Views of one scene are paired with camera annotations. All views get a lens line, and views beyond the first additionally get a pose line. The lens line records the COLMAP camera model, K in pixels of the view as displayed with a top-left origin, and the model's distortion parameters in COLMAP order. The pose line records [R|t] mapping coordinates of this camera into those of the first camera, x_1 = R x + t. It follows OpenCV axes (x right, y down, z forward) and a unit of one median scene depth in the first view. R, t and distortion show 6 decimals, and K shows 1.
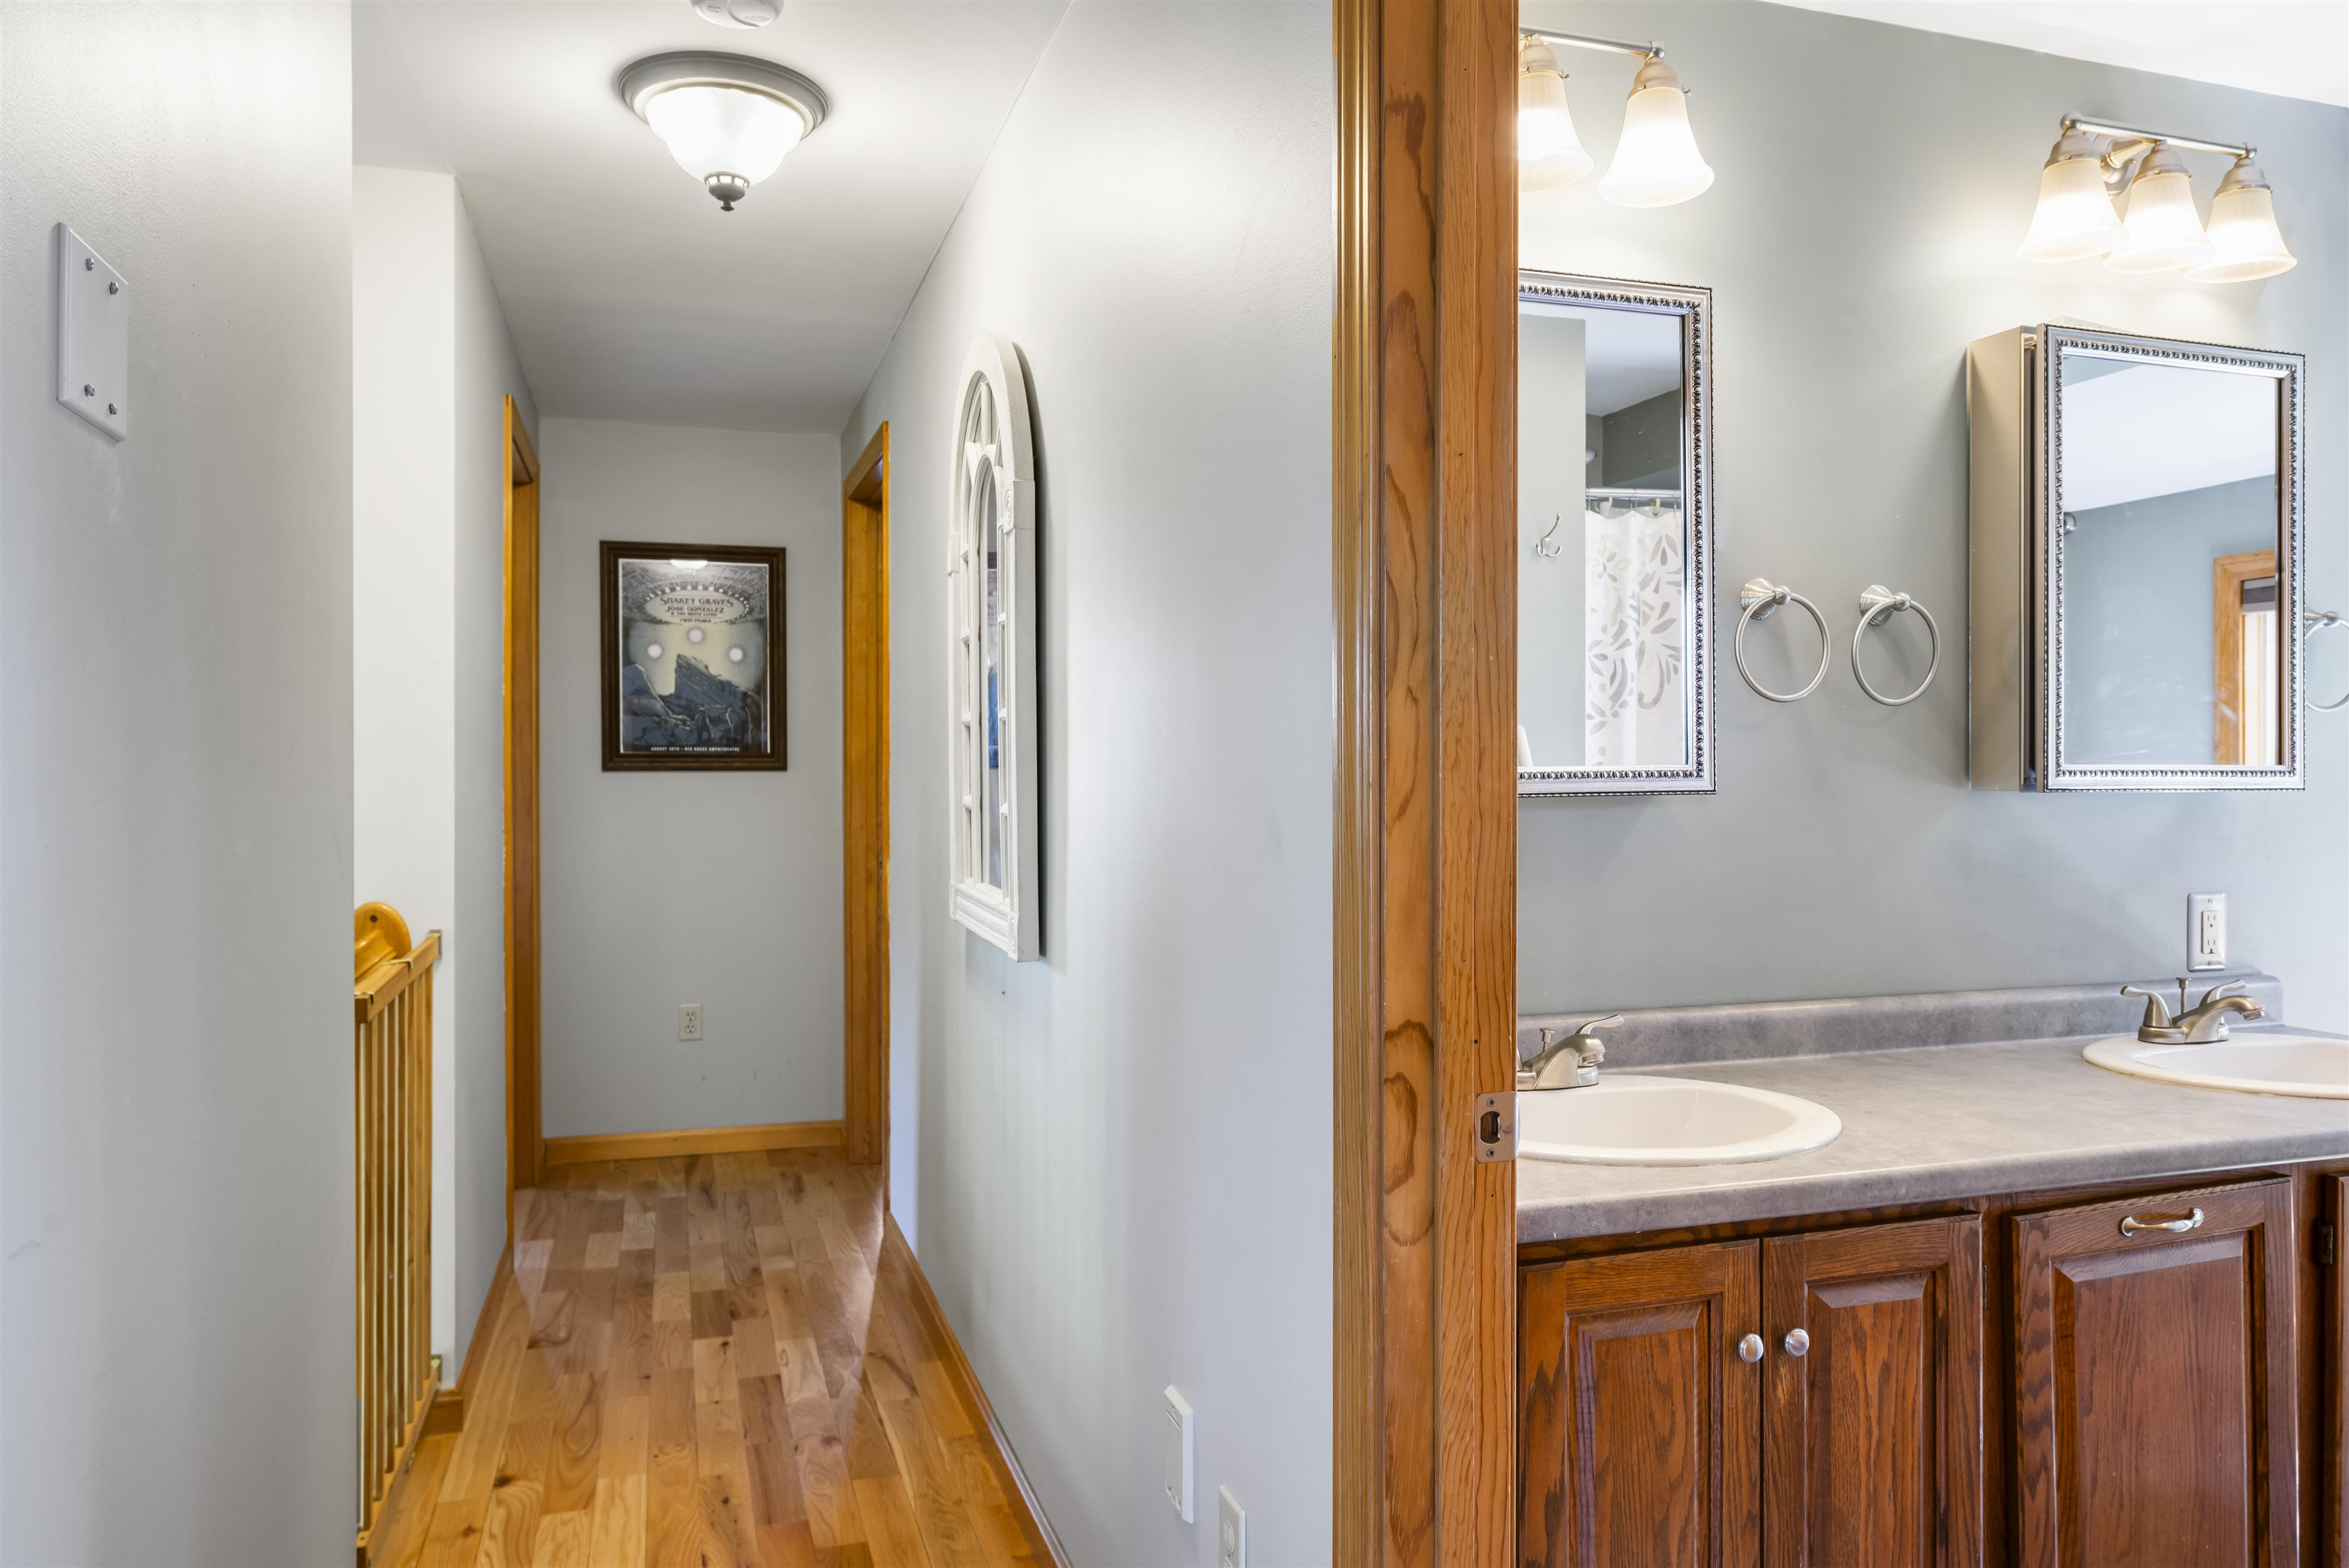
lens RADIAL K [[1486.8, 0, 1219.0], [0, 1486.8, 789.0], [0, 0, 1]] dist [-0.003410, -0.001059]
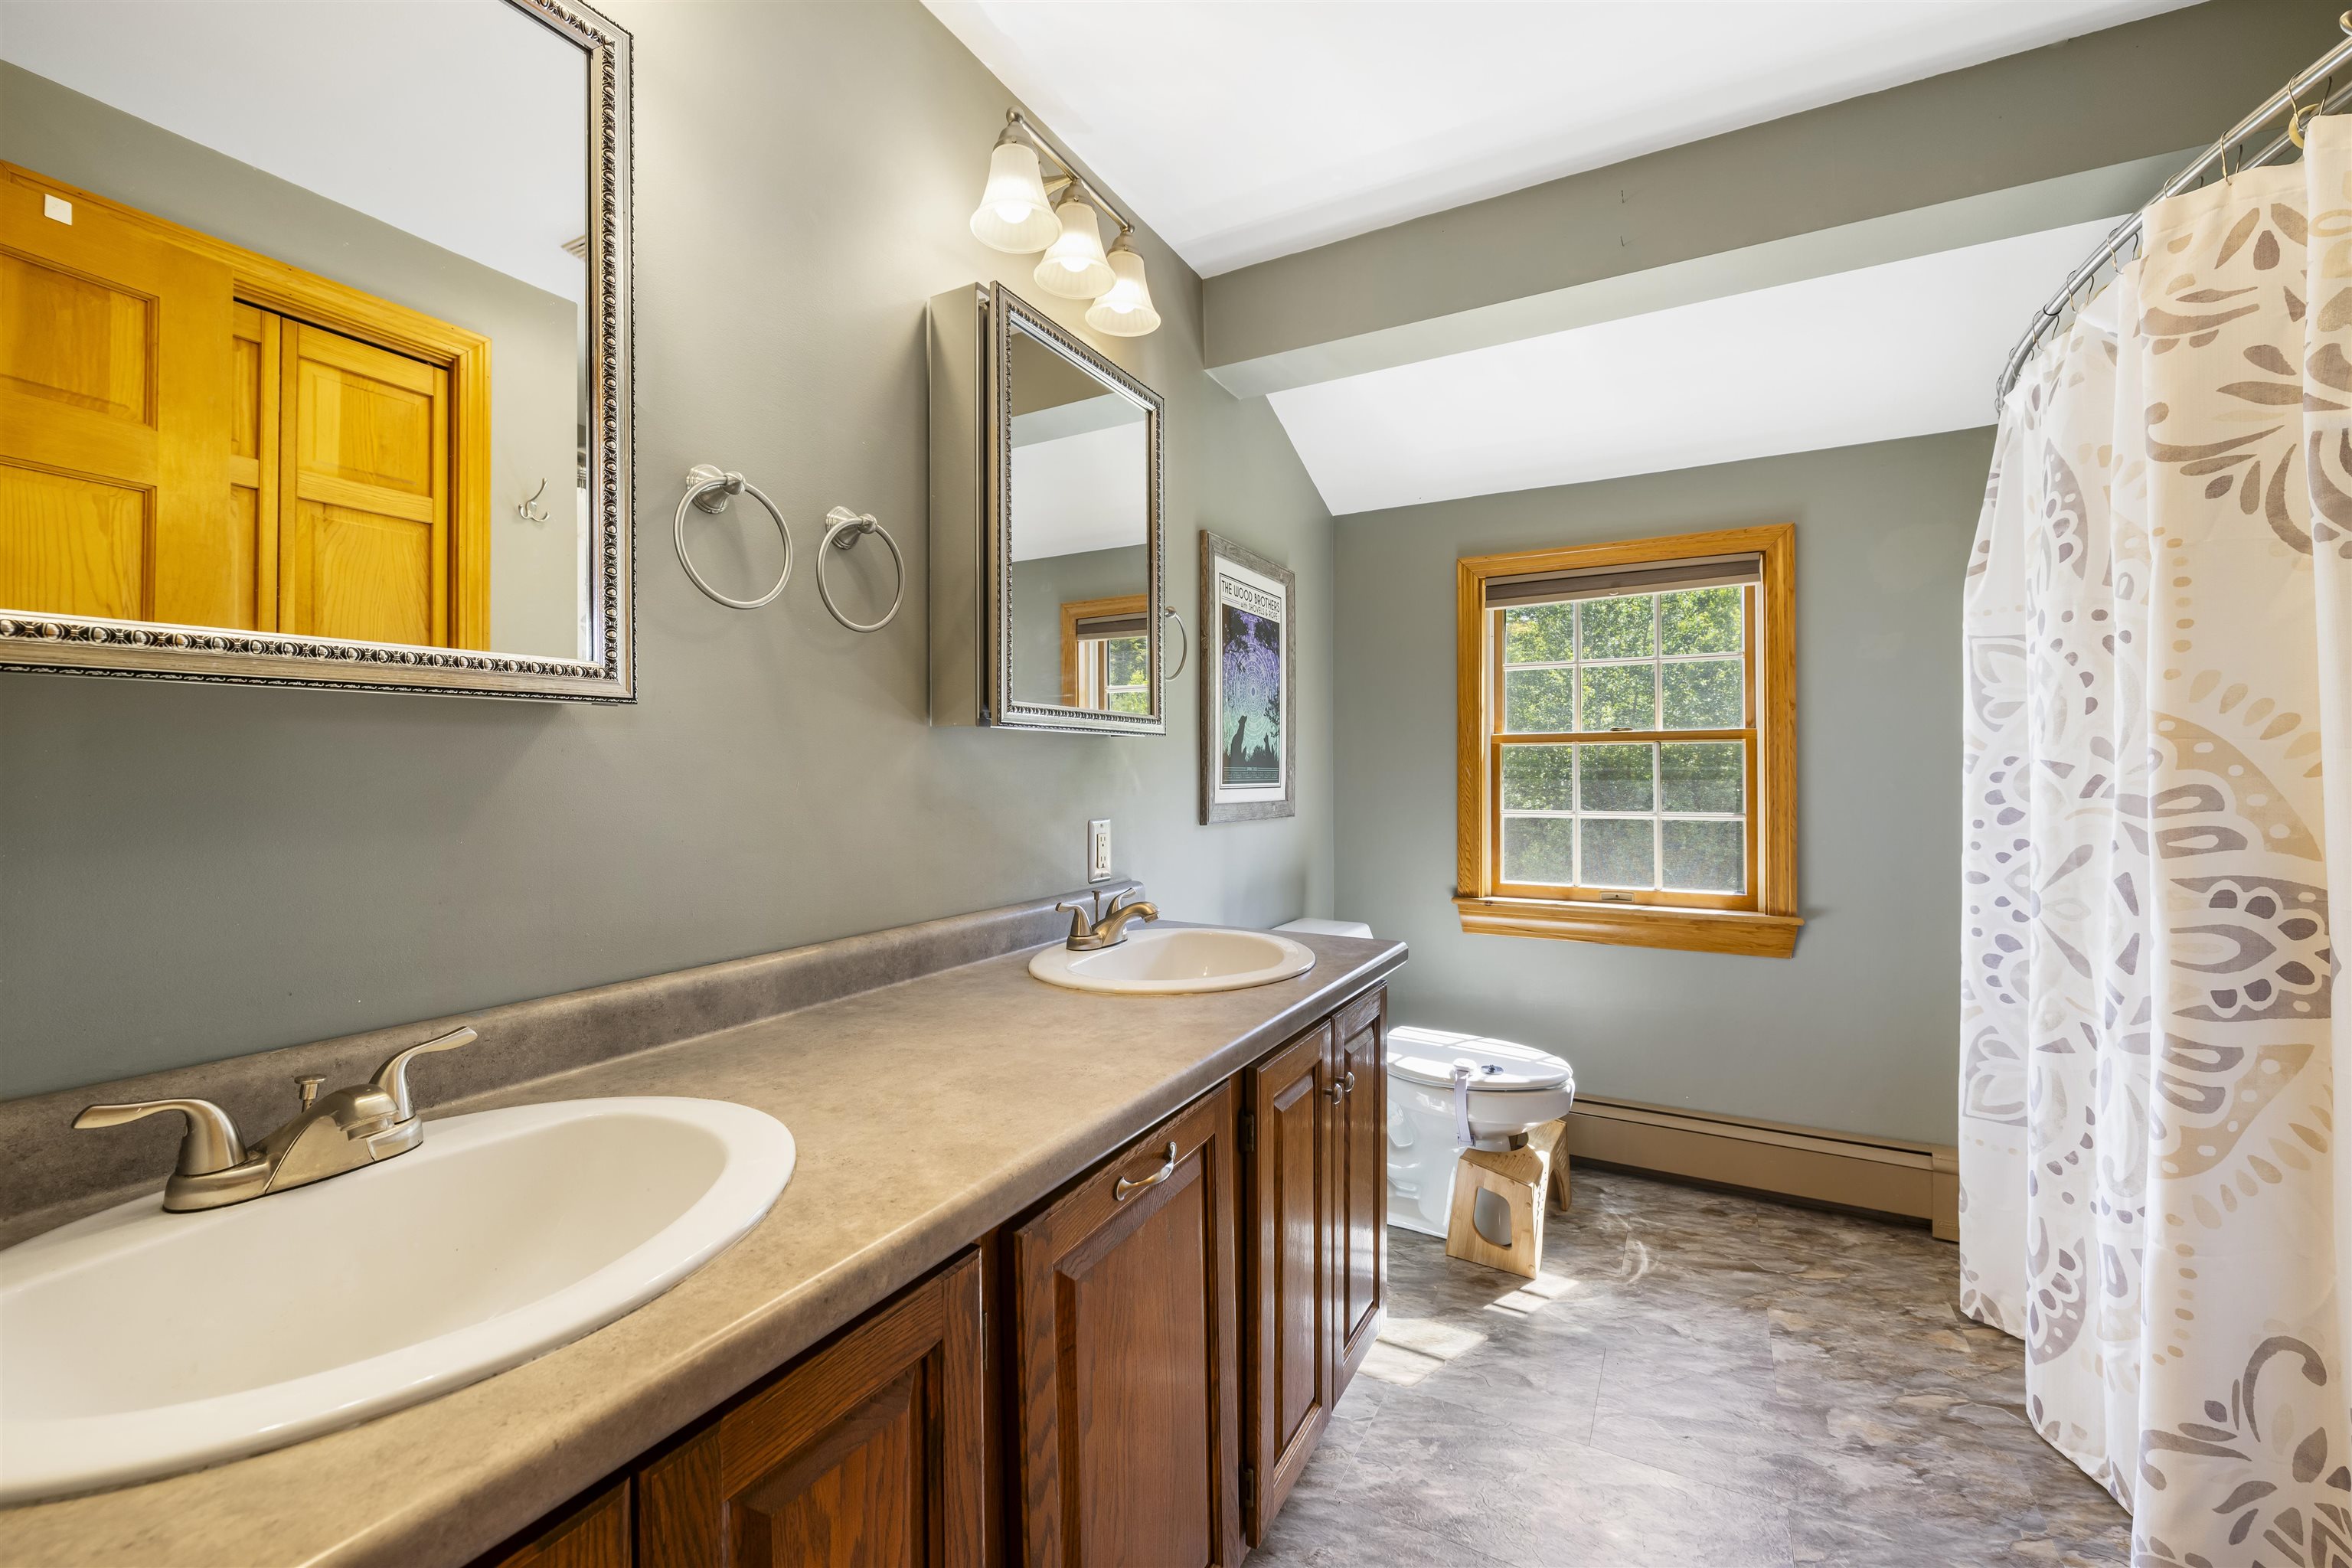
lens RADIAL K [[957.9, 0, 1170.3], [0, 957.9, 763.3], [0, 0, 1]] dist [-0.007533, -0.000577]
pose [[0.735556, 0.002460, 0.677459, 0.188096], [0.006216, 0.999927, -0.010379, 0.036682], [-0.677435, 0.011845, 0.735487, 0.422417]]
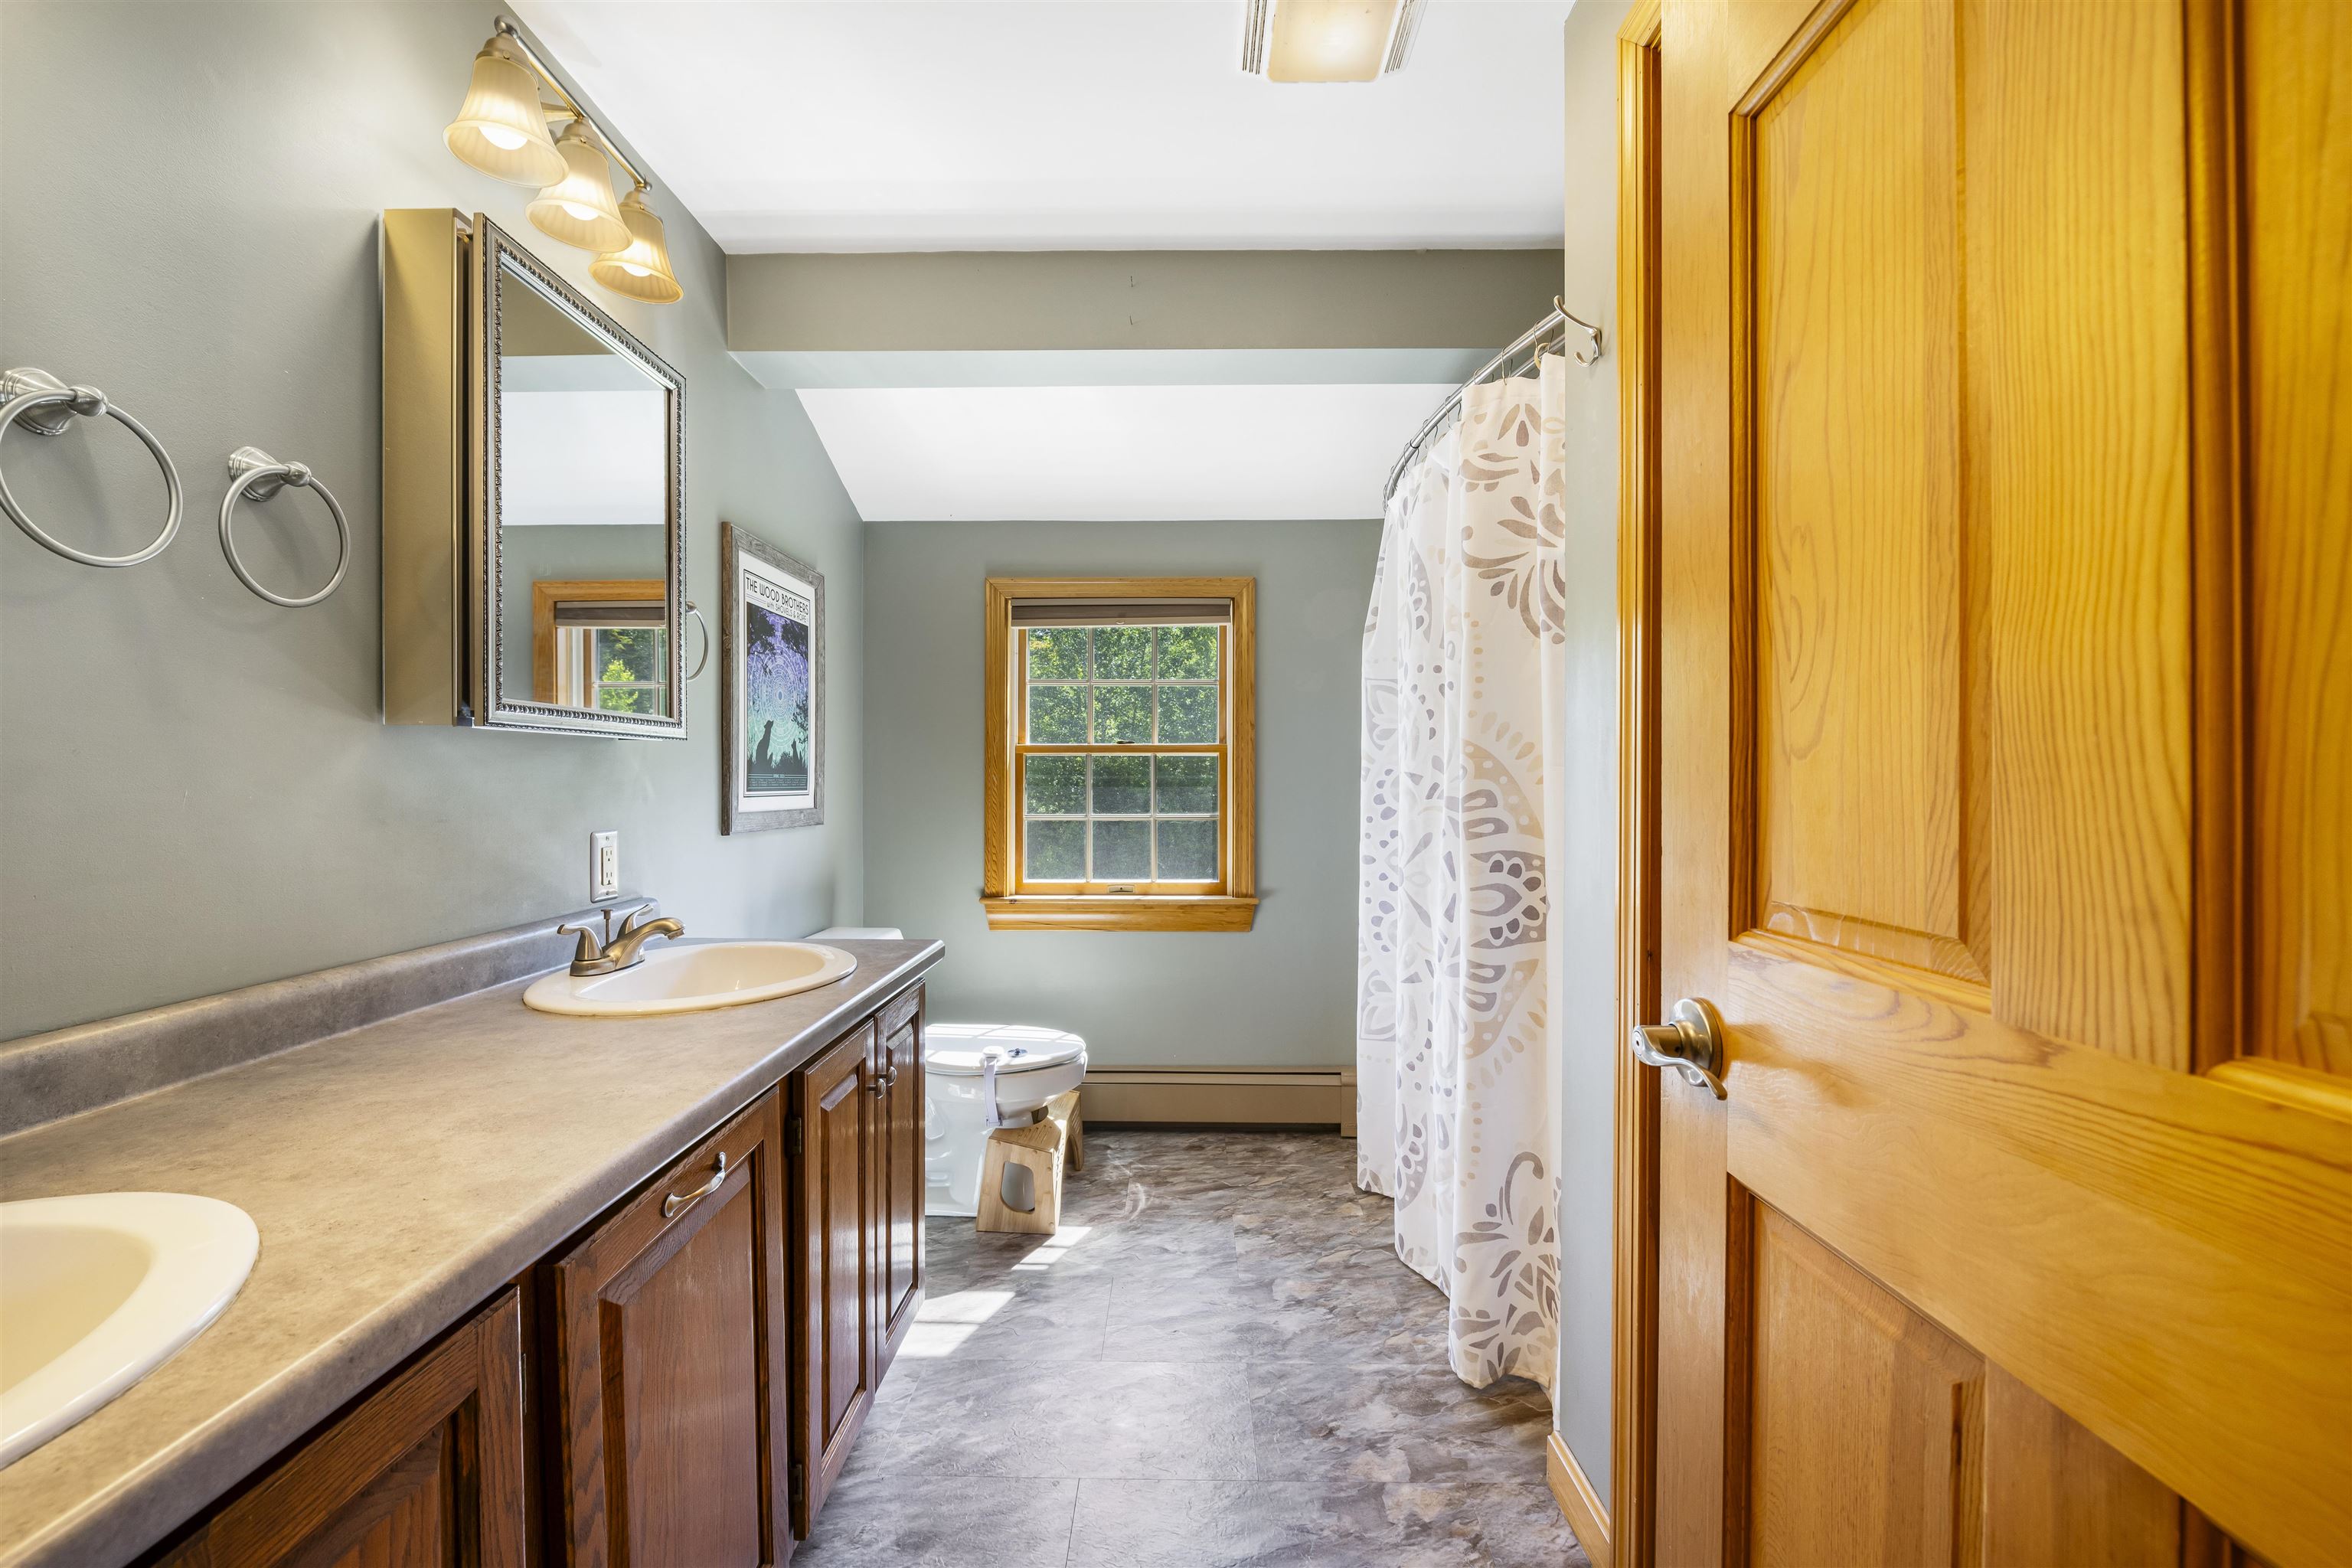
lens RADIAL K [[957.9, 0, 1170.3], [0, 957.9, 763.3], [0, 0, 1]] dist [-0.007533, -0.000577]
pose [[0.328967, 0.012886, 0.944254, 0.137390], [0.003806, 0.999881, -0.014971, 0.035786], [-0.944334, 0.008519, 0.328878, 0.407774]]
